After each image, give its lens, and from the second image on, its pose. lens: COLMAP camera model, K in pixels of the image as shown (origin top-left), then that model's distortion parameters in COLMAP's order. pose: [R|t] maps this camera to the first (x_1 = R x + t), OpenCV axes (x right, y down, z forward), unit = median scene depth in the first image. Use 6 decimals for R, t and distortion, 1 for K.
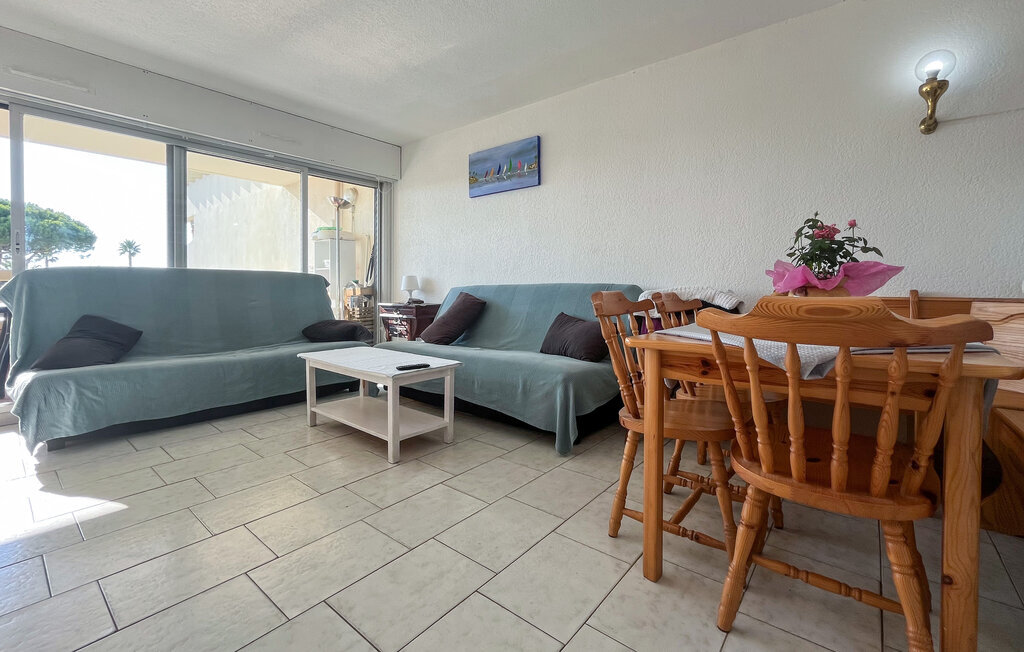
lens RADIAL K [[425.9, 0, 515.0], [0, 425.9, 320.1], [0, 0, 1]] dist [0.003602, -0.001009]
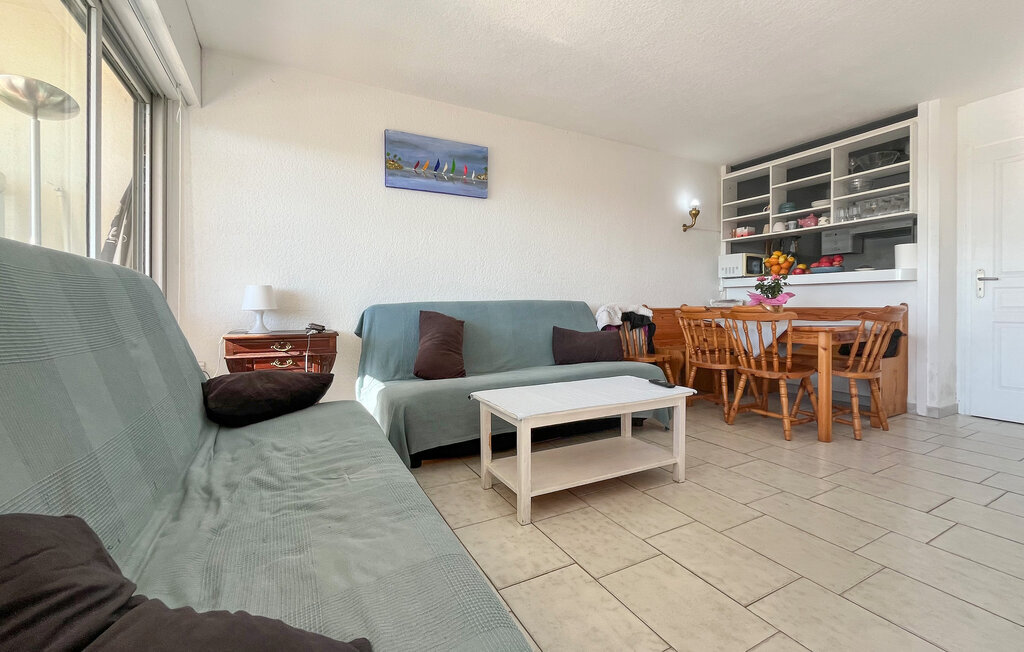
lens RADIAL K [[425.9, 0, 503.2], [0, 425.9, 319.6], [0, 0, 1]] dist [0.003602, -0.001009]
pose [[0.398098, -0.033763, 0.916721, -0.798017], [0.078826, 0.996885, 0.002484, -0.040081], [-0.913950, 0.071272, 0.399520, 0.577034]]
